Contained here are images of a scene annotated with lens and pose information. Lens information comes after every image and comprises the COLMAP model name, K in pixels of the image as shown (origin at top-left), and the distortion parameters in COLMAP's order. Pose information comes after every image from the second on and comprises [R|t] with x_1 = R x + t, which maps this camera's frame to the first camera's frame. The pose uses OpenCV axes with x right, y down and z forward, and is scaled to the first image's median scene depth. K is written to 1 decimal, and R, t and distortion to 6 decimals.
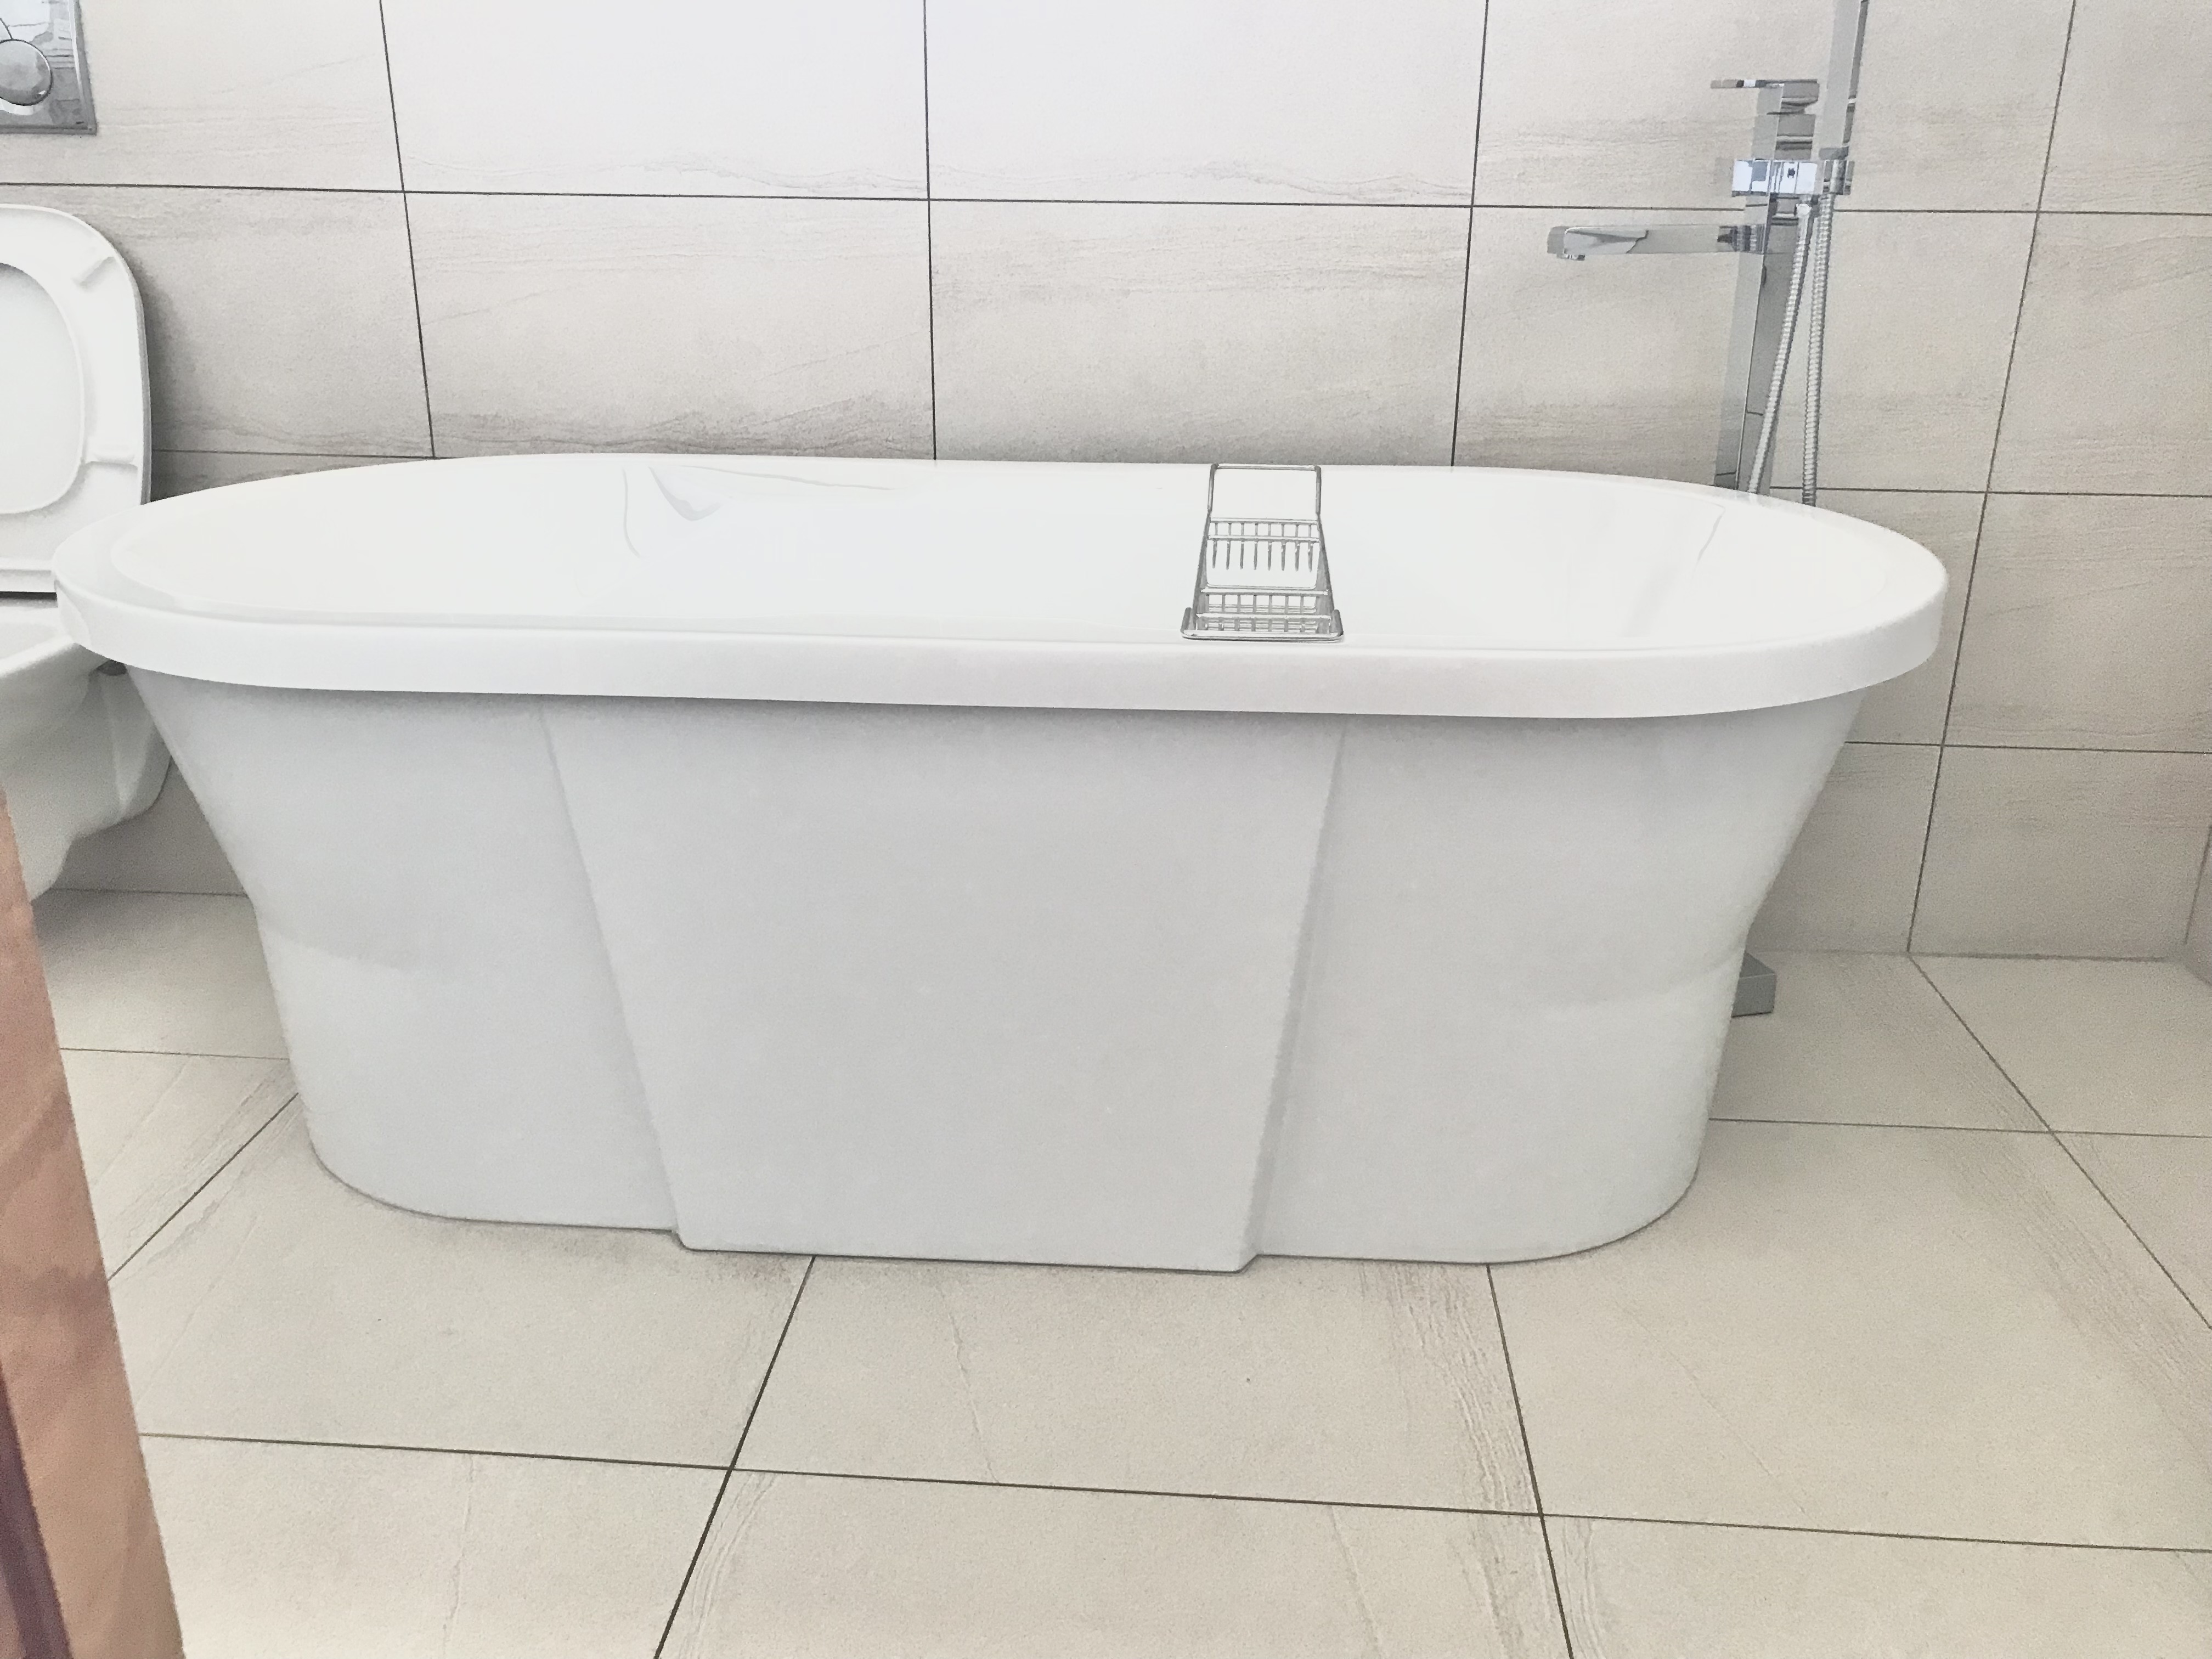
lens RADIAL K [[1821.5, 0, 1100.1], [0, 1821.5, 803.6], [0, 0, 1]] dist [0.043200, -0.086761]
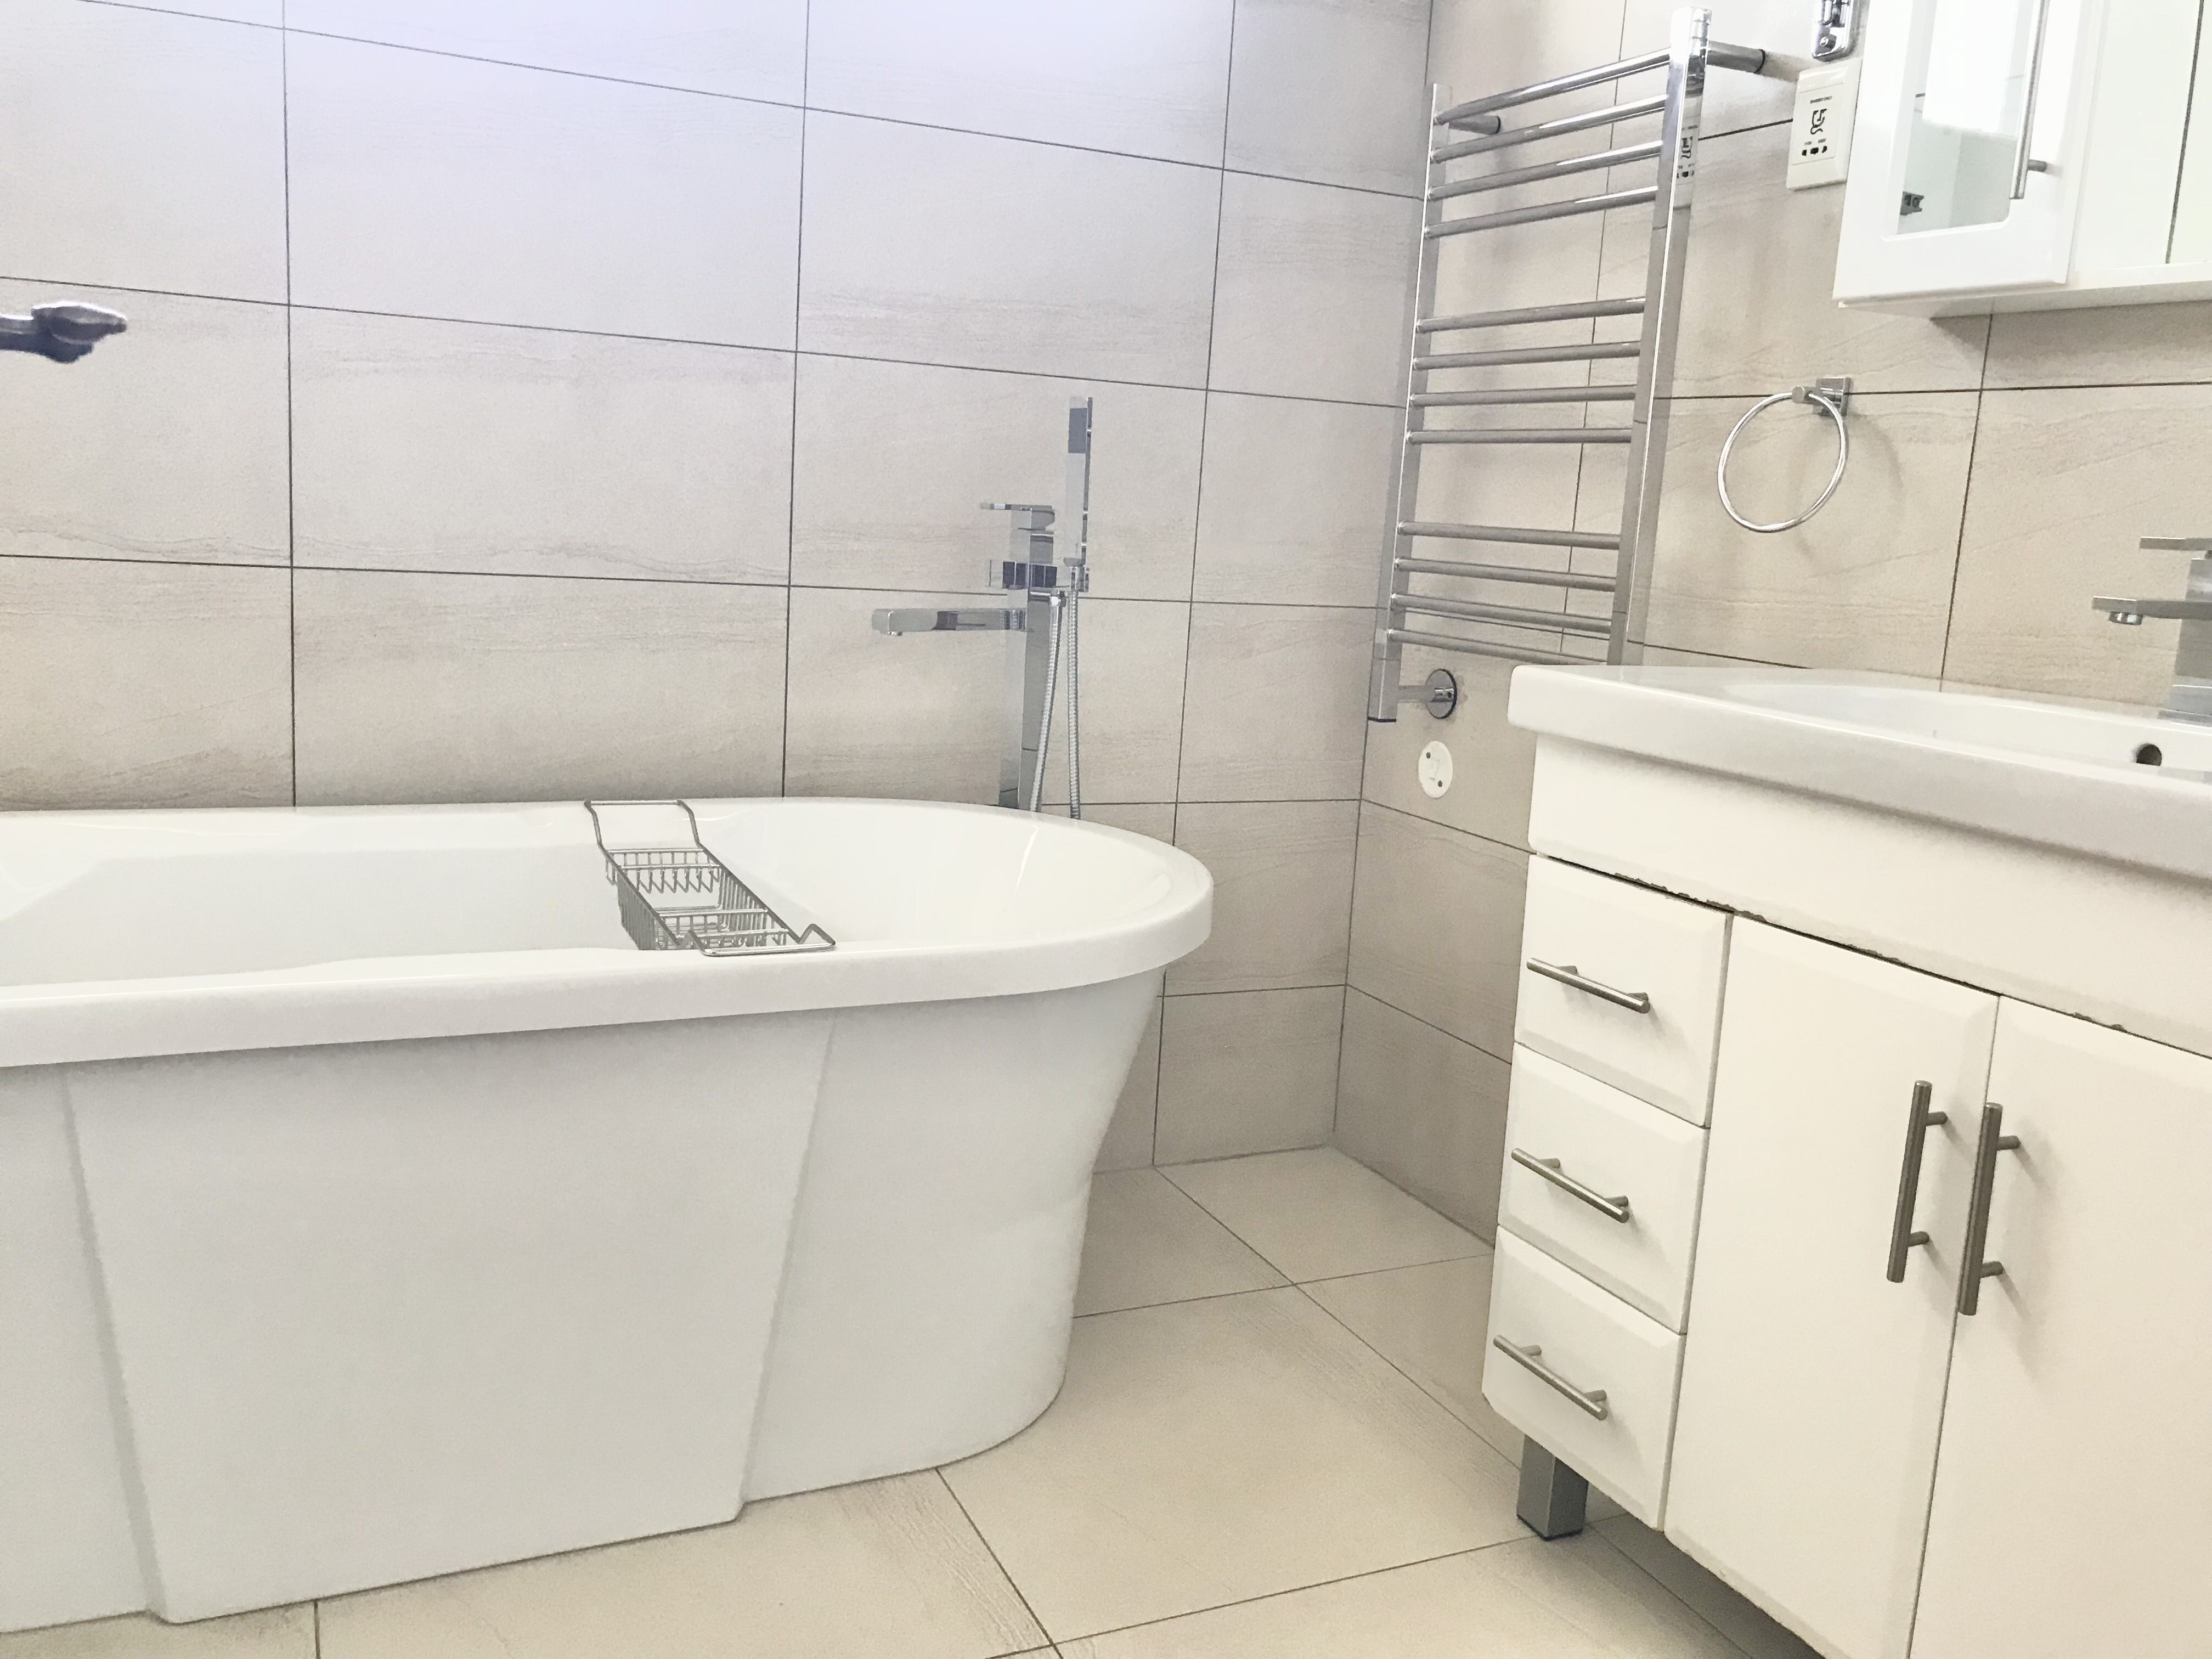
lens RADIAL K [[1821.5, 0, 1100.1], [0, 1821.5, 803.6], [0, 0, 1]] dist [0.043200, -0.086761]
pose [[0.876498, -0.036300, 0.480035, -0.208533], [0.114057, 0.984421, -0.133816, 0.000416], [-0.467698, 0.172041, 0.866983, -0.123205]]
